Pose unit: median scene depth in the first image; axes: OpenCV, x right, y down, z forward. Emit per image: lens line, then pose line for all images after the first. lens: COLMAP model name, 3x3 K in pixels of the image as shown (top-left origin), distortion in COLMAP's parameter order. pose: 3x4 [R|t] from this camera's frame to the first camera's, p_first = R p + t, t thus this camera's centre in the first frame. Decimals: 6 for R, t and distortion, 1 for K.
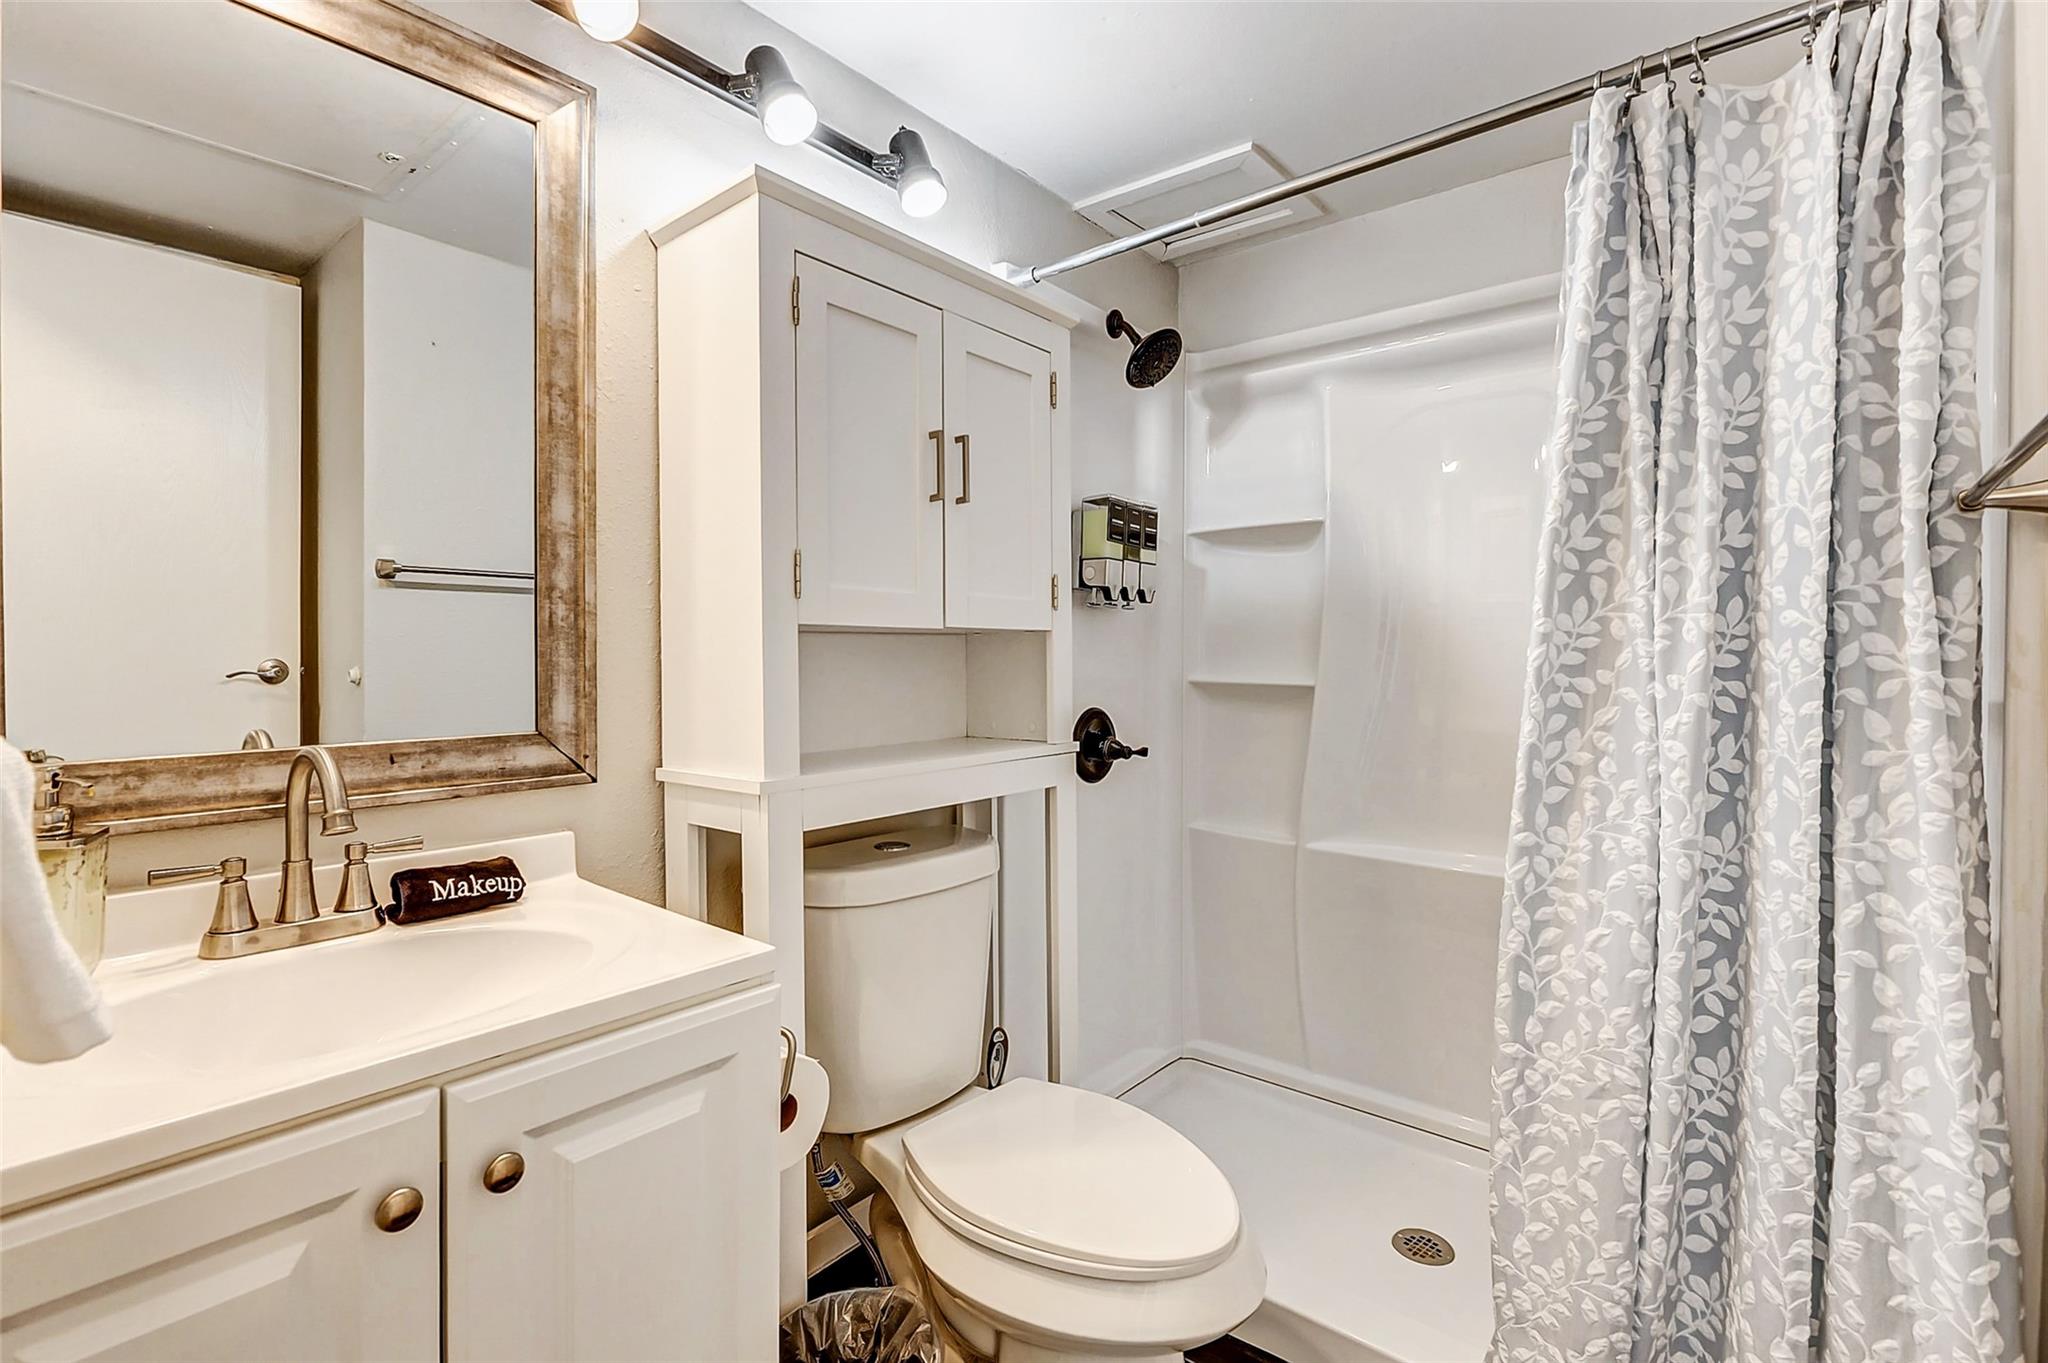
lens RADIAL K [[908.9, 0, 1028.2], [0, 908.9, 673.1], [0, 0, 1]] dist [-0.009546, 0.001001]
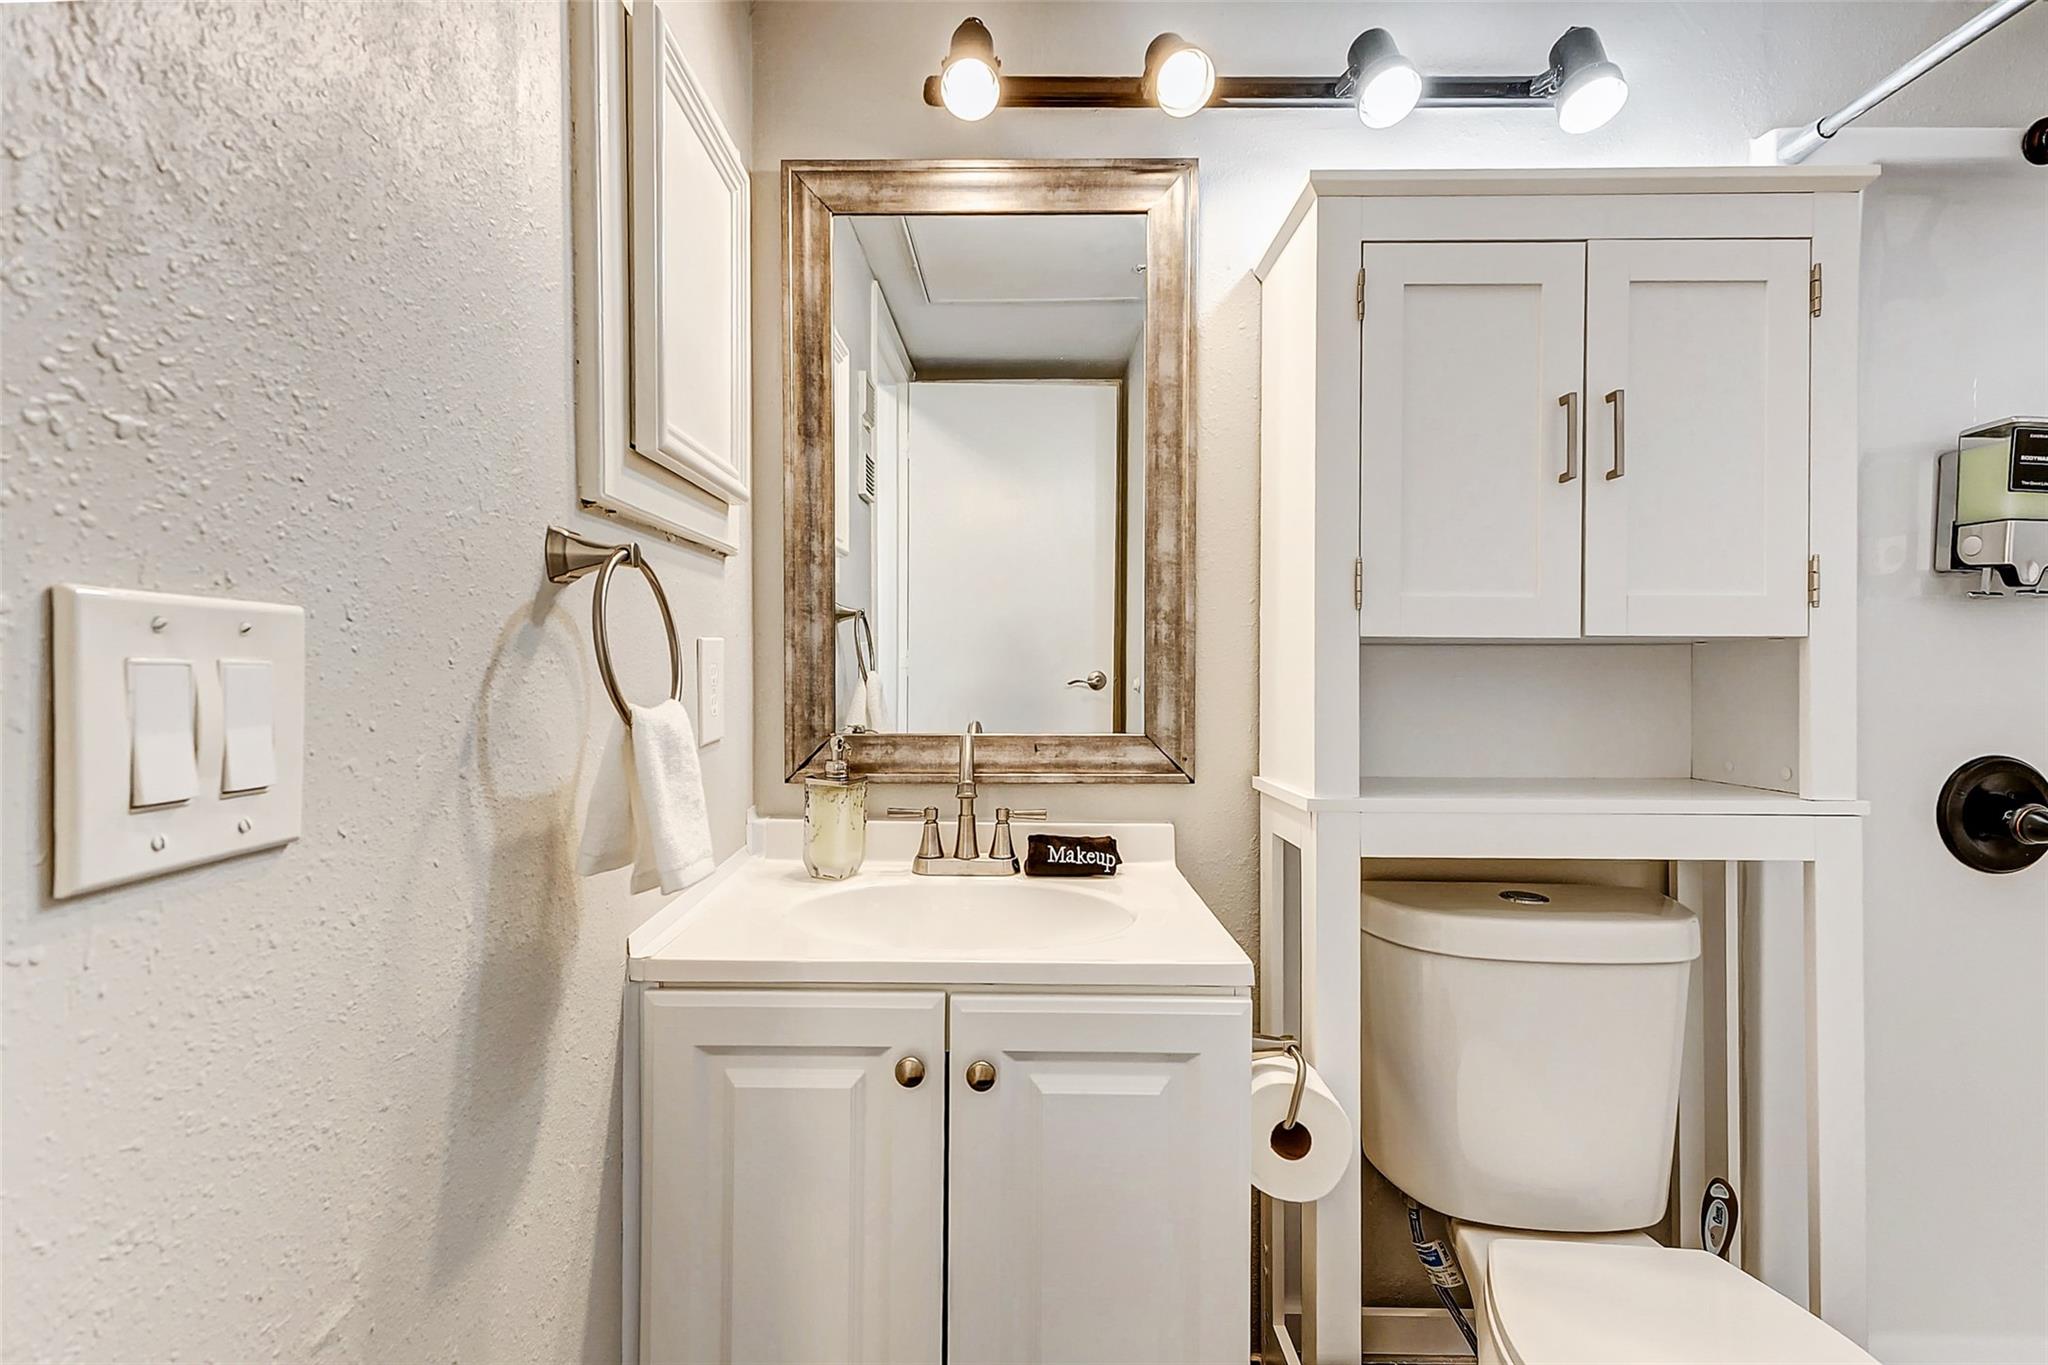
lens RADIAL K [[910.6, 0, 1022.7], [0, 910.6, 680.1], [0, 0, 1]] dist [0.009995, -0.000535]
pose [[0.643090, 0.013943, -0.765664, 0.254705], [-0.020390, 0.999792, 0.001080, -0.003283], [0.765519, 0.014917, 0.643240, 0.125541]]
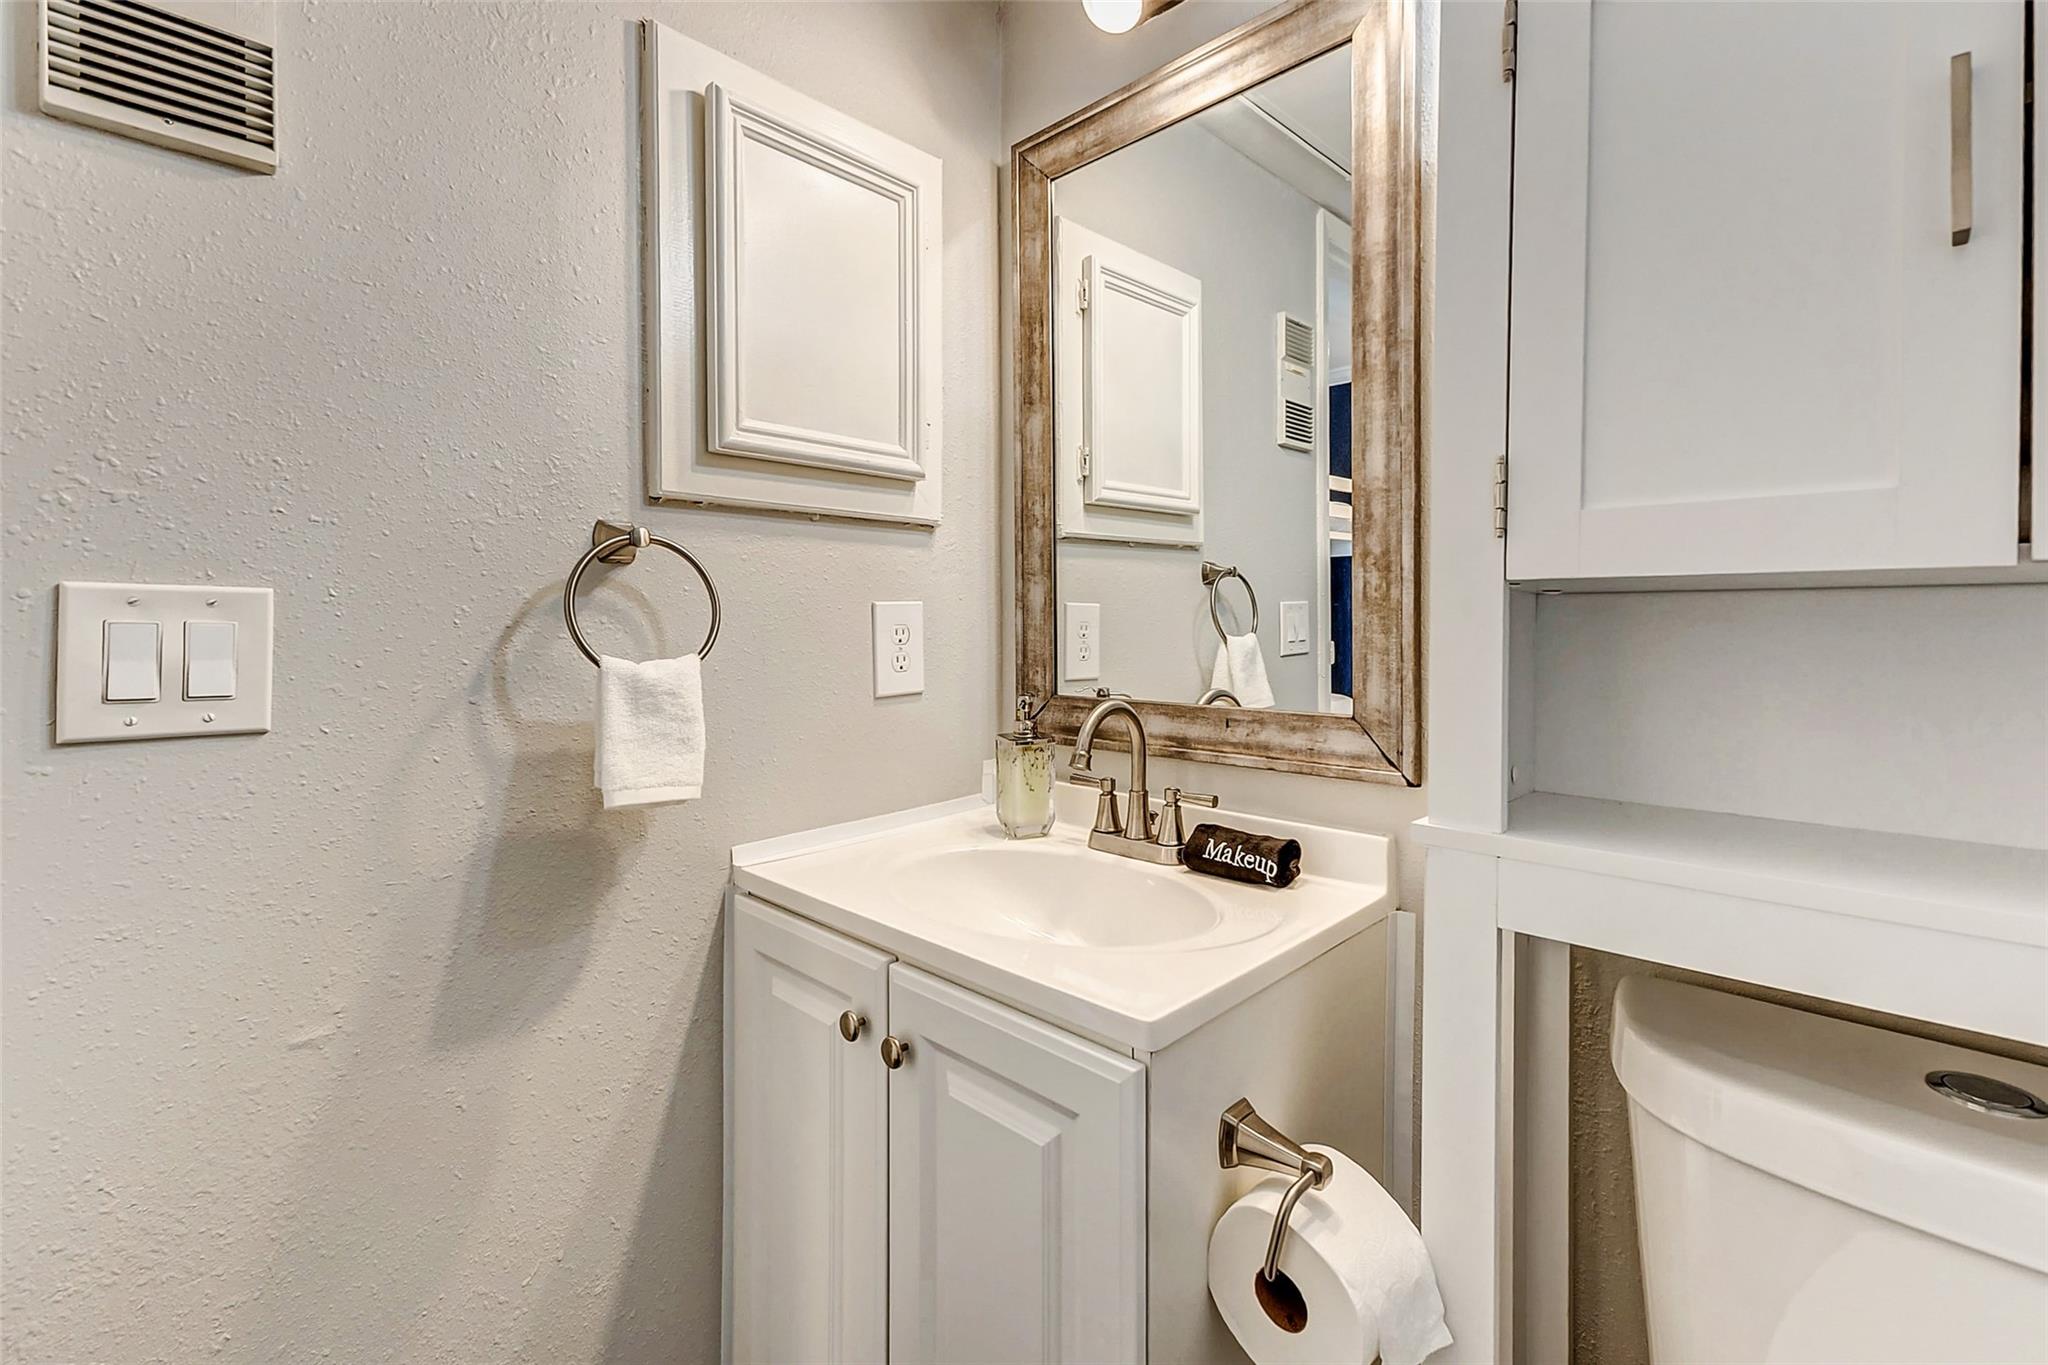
lens RADIAL K [[910.6, 0, 1080.7], [0, 910.6, 638.3], [0, 0, 1]] dist [0.009995, -0.000535]
pose [[-0.054141, 0.012295, -0.998458, 0.375812], [-0.026180, 0.999563, 0.013728, -0.017653], [0.998190, 0.026882, -0.053795, 0.780555]]
